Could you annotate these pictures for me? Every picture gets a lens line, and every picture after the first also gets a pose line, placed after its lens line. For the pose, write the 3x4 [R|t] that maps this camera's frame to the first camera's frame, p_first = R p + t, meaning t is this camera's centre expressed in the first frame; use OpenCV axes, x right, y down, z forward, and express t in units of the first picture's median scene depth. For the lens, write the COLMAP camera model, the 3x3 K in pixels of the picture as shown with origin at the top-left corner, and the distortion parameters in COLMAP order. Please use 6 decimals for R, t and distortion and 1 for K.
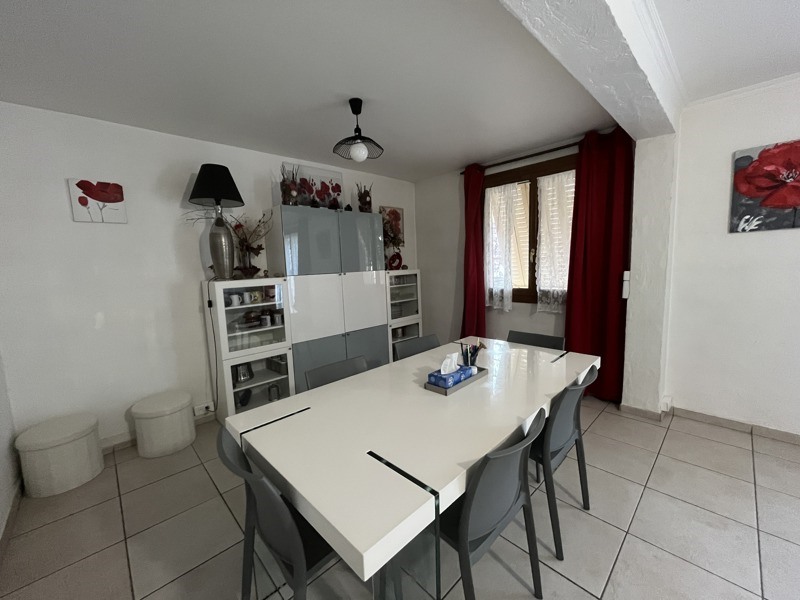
lens RADIAL K [[324.3, 0, 399.9], [0, 324.3, 299.3], [0, 0, 1]] dist [-0.003924, -0.000147]
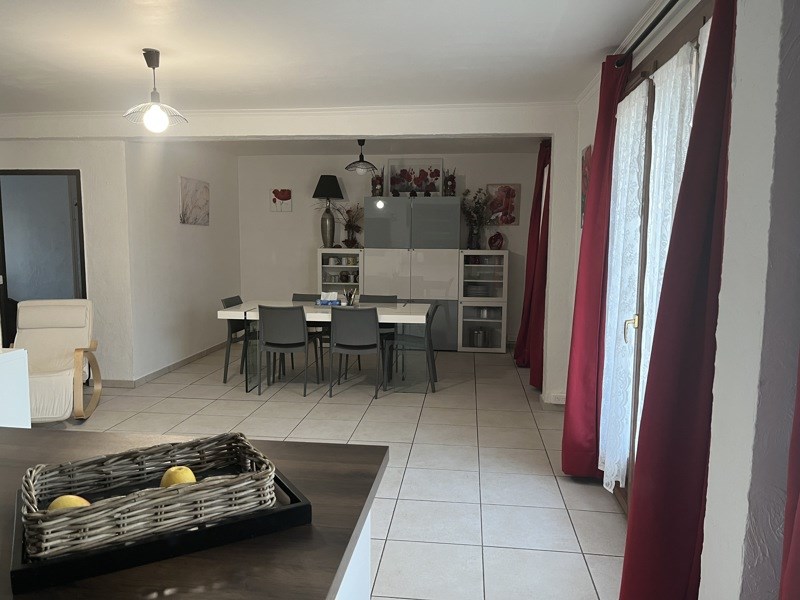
lens RADIAL K [[606.0, 0, 399.9], [0, 606.0, 303.0], [0, 0, 1]] dist [0.002622, -0.005747]
pose [[0.633185, 0.131931, -0.762674, 1.520038], [-0.122712, 0.990014, 0.069379, -0.032414], [0.764211, 0.049660, 0.643052, -0.460841]]
